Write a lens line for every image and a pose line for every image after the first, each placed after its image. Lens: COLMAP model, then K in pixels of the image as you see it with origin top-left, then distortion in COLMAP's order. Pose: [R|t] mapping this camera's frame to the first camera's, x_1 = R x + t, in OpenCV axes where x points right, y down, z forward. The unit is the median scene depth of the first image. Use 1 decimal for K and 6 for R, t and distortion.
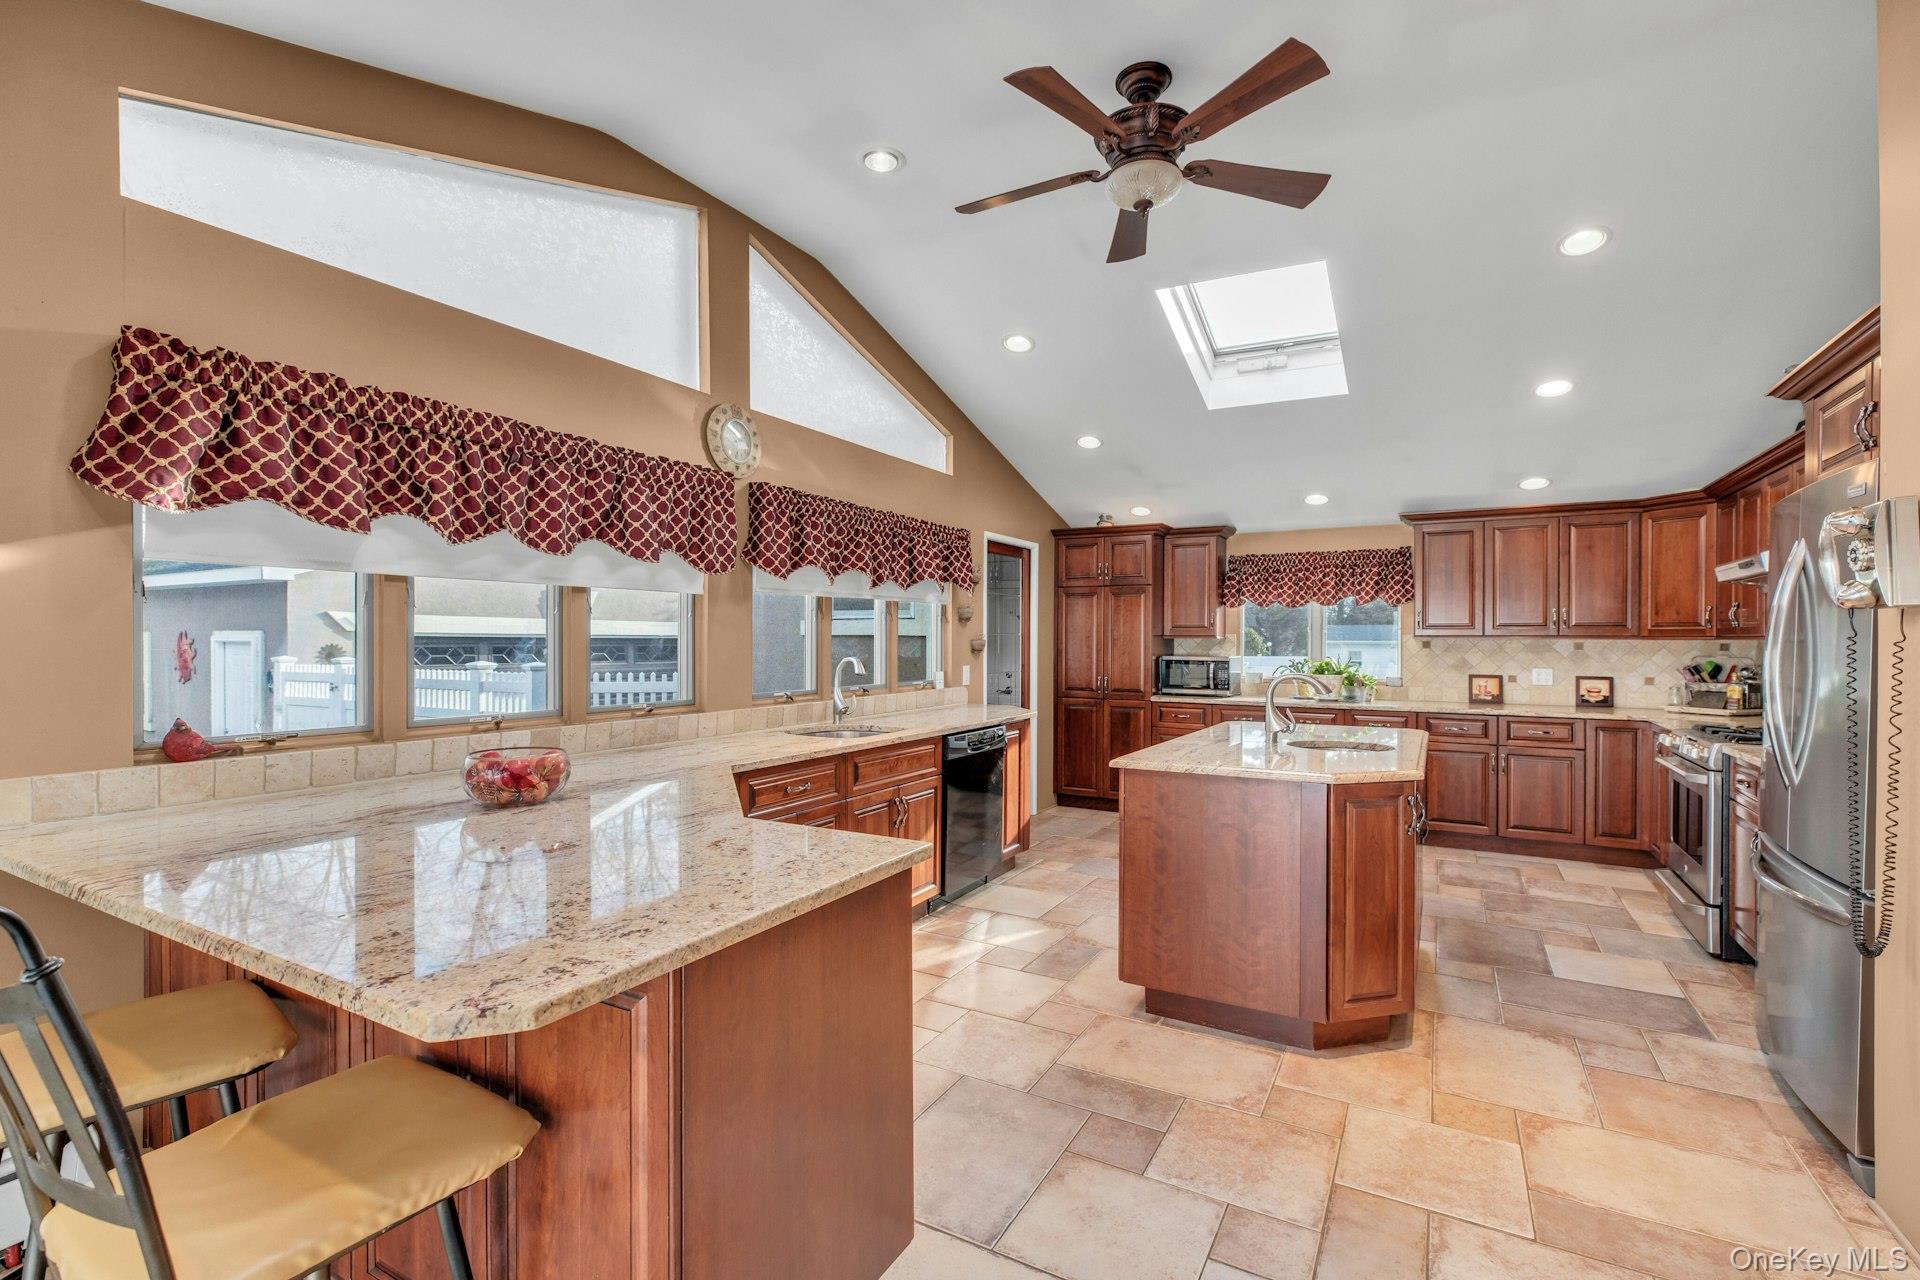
lens RADIAL K [[856.4, 0, 961.0], [0, 856.4, 643.9], [0, 0, 1]] dist [-0.000826, -0.000763]
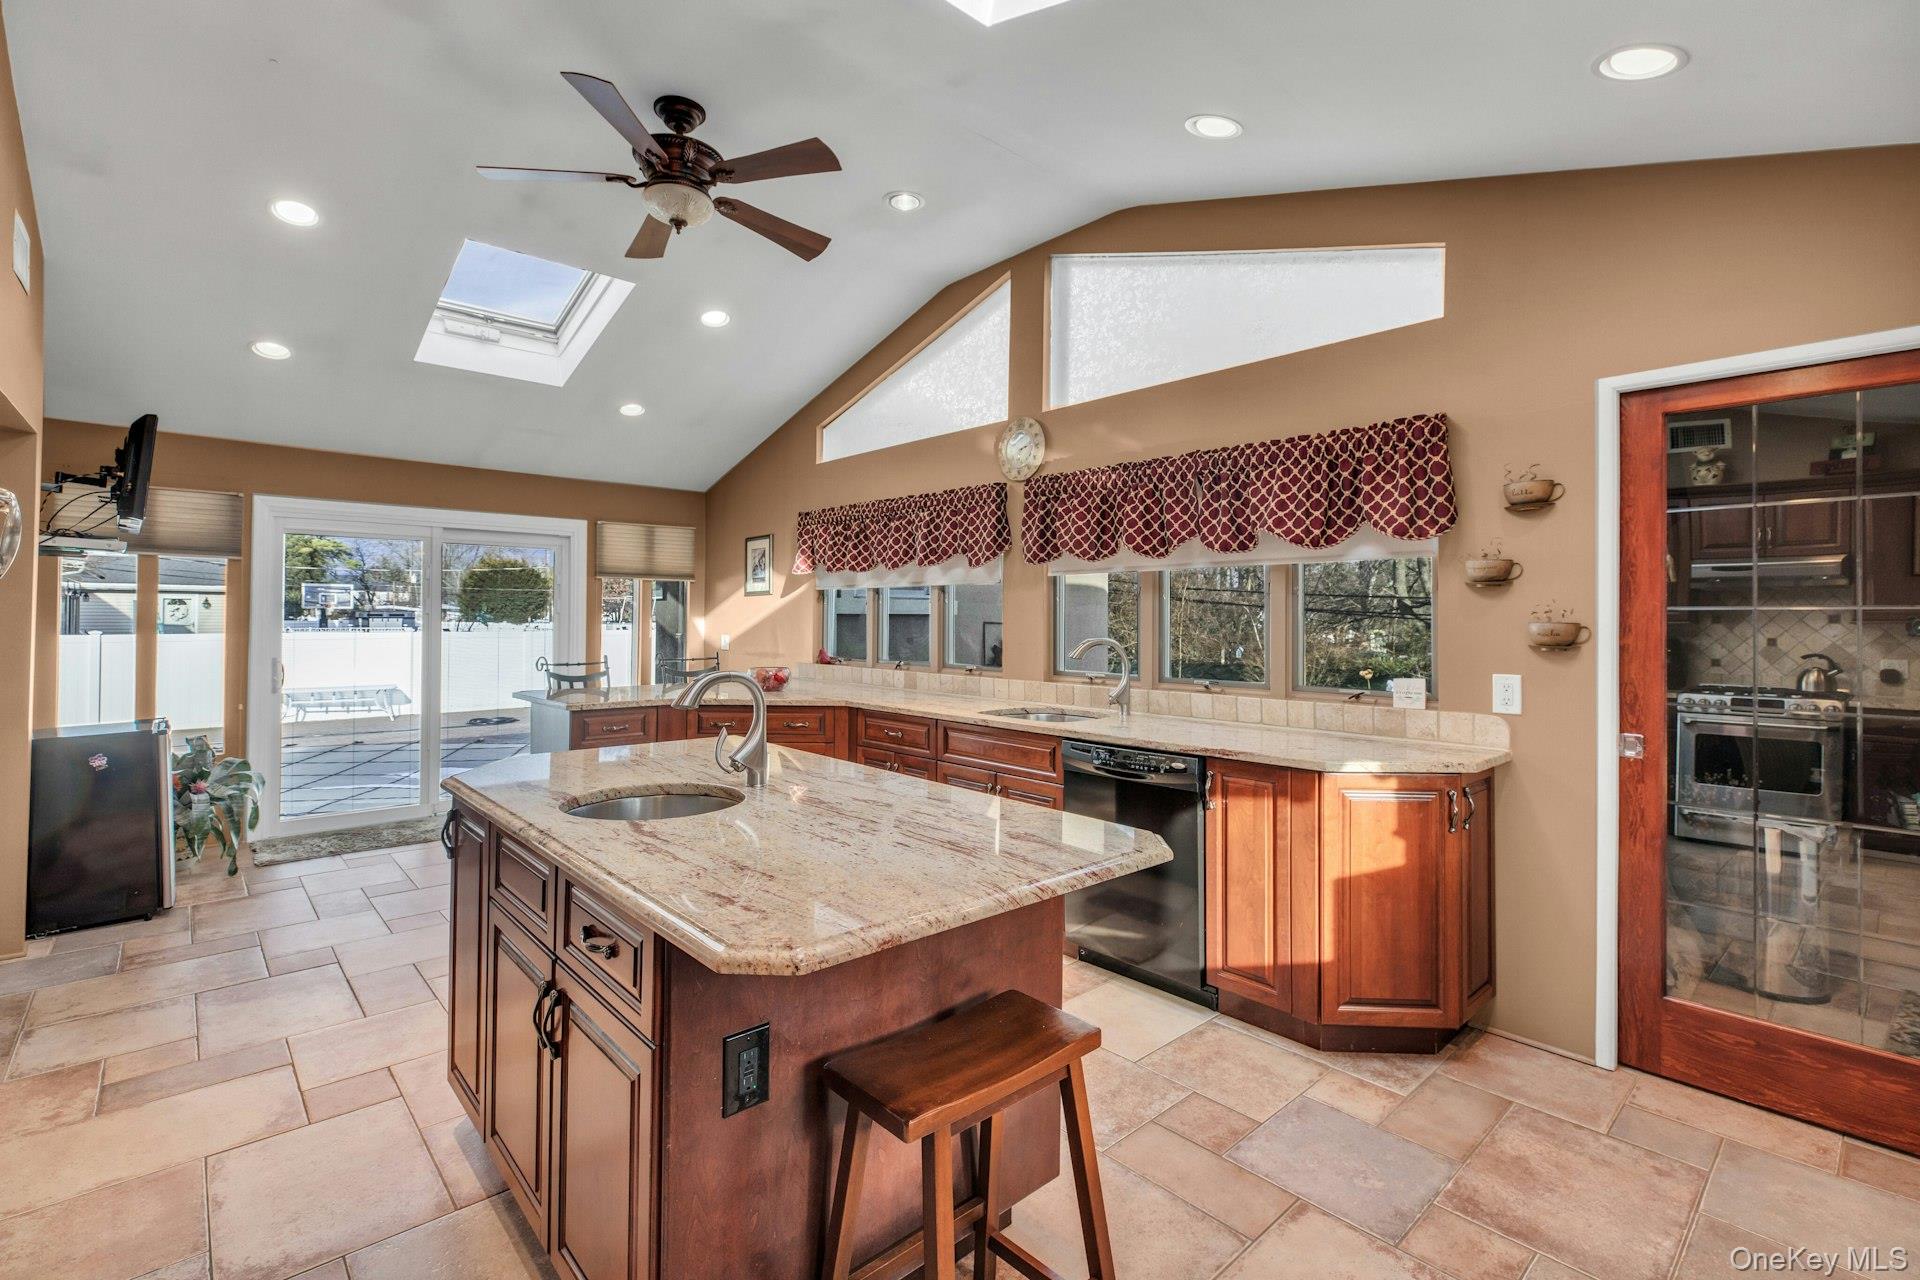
lens RADIAL K [[856.4, 0, 961.0], [0, 856.4, 643.9], [0, 0, 1]] dist [-0.000826, -0.000763]
pose [[-0.324168, 0.009640, -0.945951, 0.643720], [-0.013672, 0.999796, 0.014874, 0.005401], [0.945901, 0.017754, -0.323970, 0.974991]]
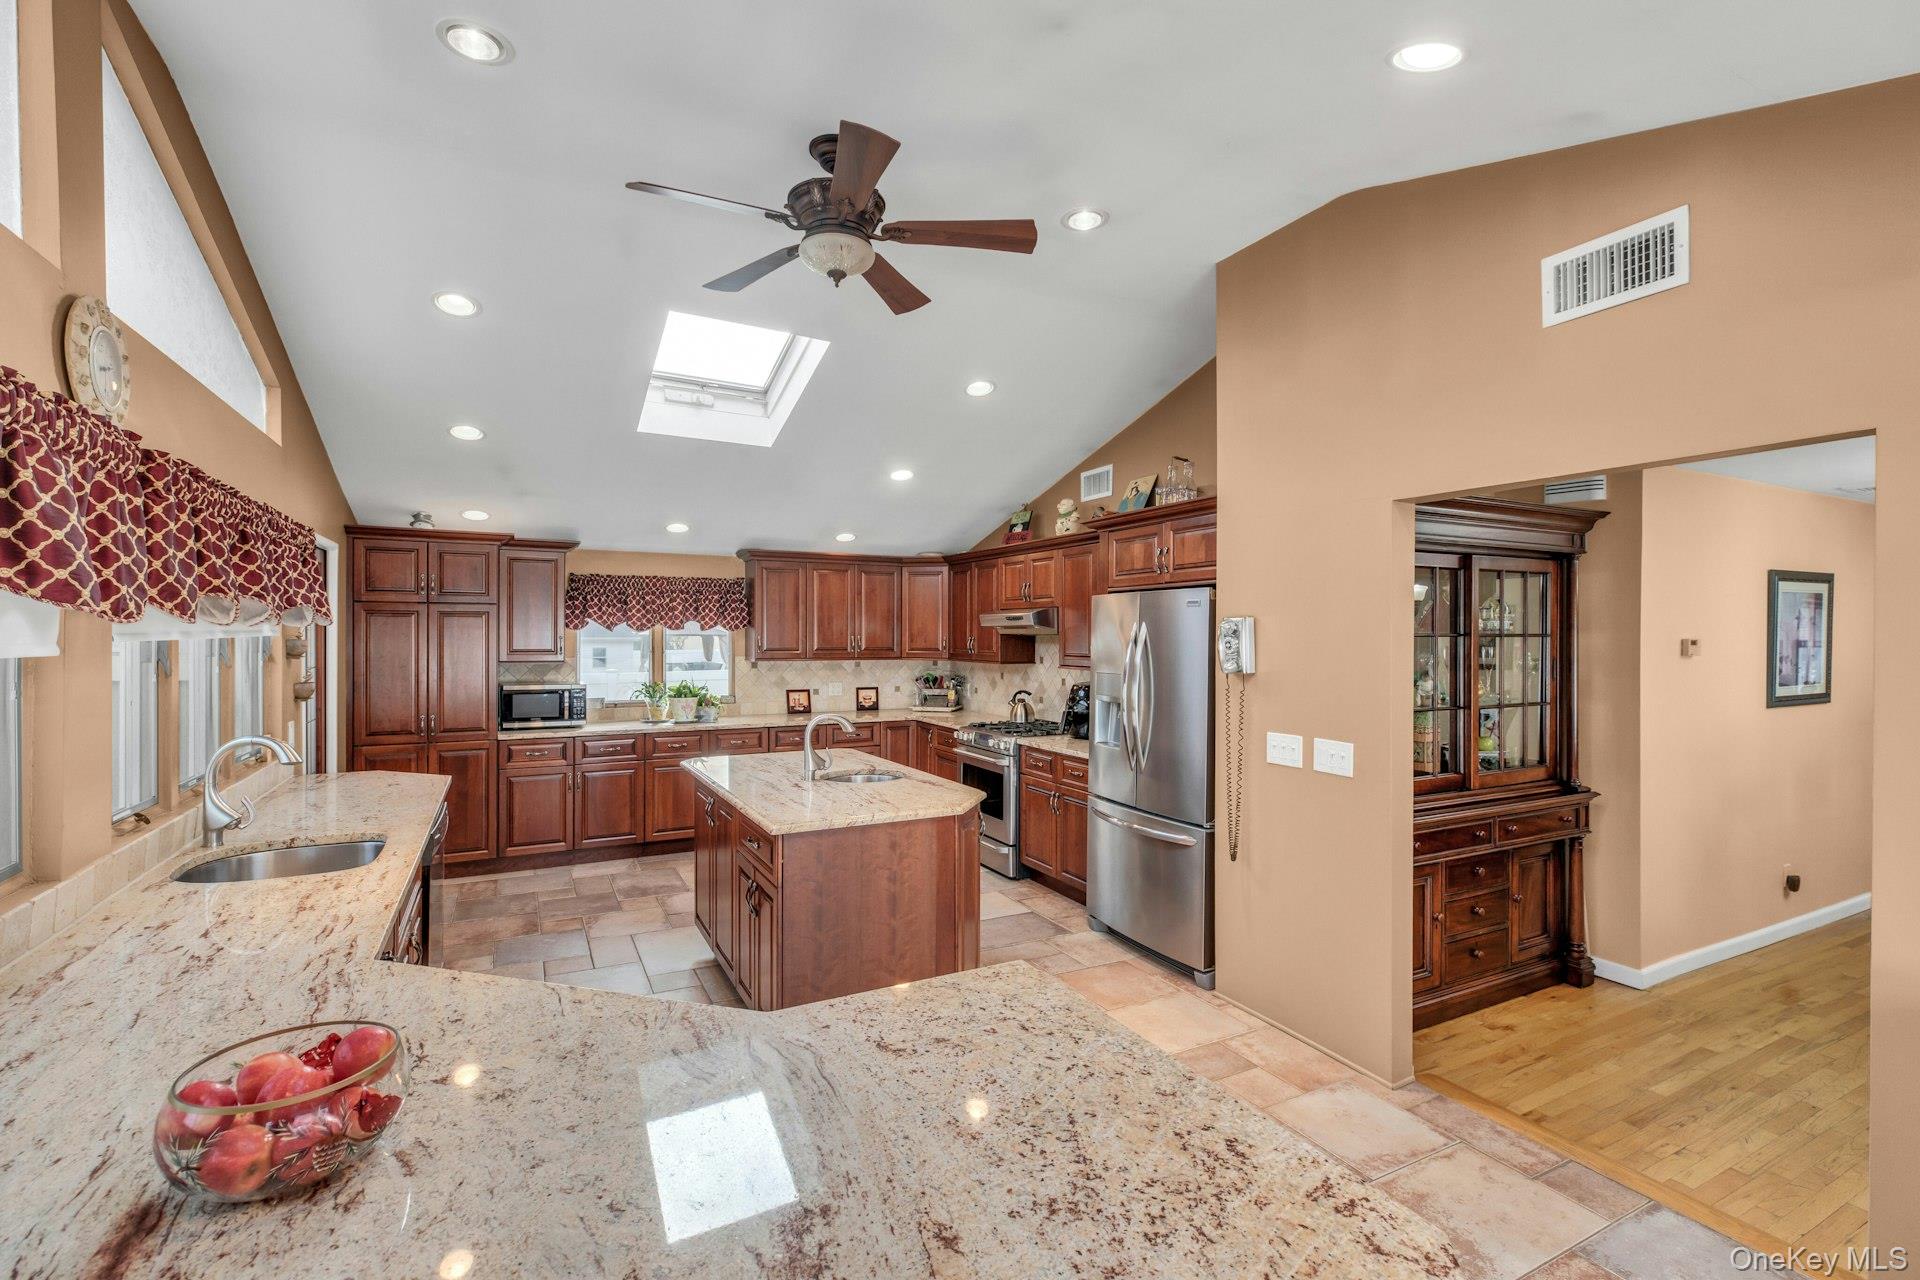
lens RADIAL K [[856.4, 0, 961.0], [0, 856.4, 643.9], [0, 0, 1]] dist [-0.000826, -0.000763]
pose [[0.546514, -0.011550, 0.837370, -0.318769], [0.001272, 0.999915, 0.012963, -0.051649], [-0.837449, -0.006019, 0.546482, 0.185177]]
